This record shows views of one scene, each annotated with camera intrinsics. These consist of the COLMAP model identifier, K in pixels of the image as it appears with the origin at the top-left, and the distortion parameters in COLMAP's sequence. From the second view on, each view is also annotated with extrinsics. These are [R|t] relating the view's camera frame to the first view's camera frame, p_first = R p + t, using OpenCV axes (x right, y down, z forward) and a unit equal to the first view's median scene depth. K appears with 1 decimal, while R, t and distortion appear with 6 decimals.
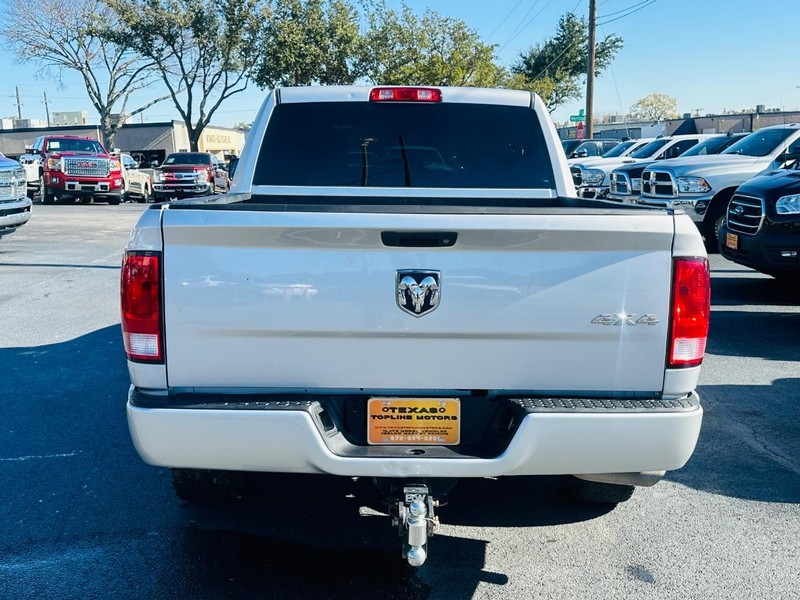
lens RADIAL K [[859.1, 0, 399.6], [0, 859.1, 316.8], [0, 0, 1]] dist [0.166986, -0.367428]
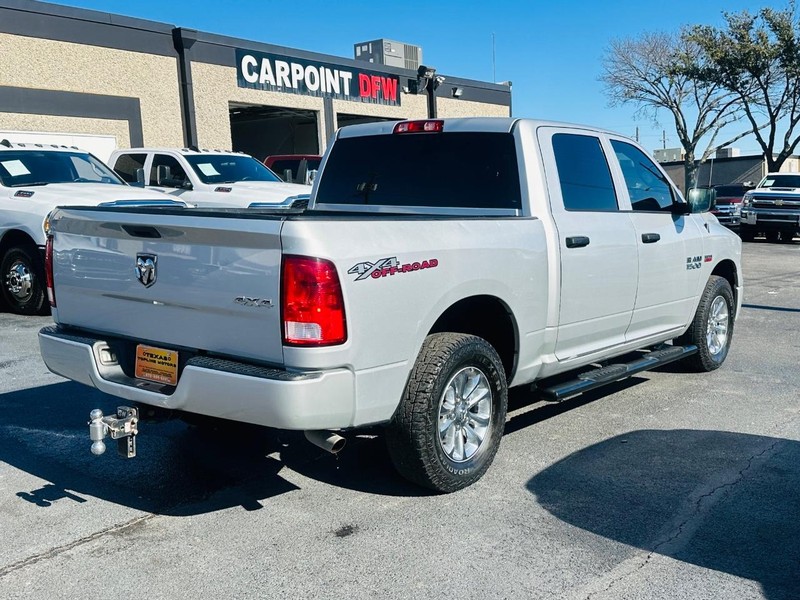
lens RADIAL K [[859.1, 0, 399.6], [0, 859.1, 316.8], [0, 0, 1]] dist [0.166986, -0.367428]
pose [[0.779824, 0.088011, -0.619781, 1.014943], [-0.112189, 0.993687, -0.000051, 0.001051], [0.615864, 0.069572, 0.784775, 0.119787]]
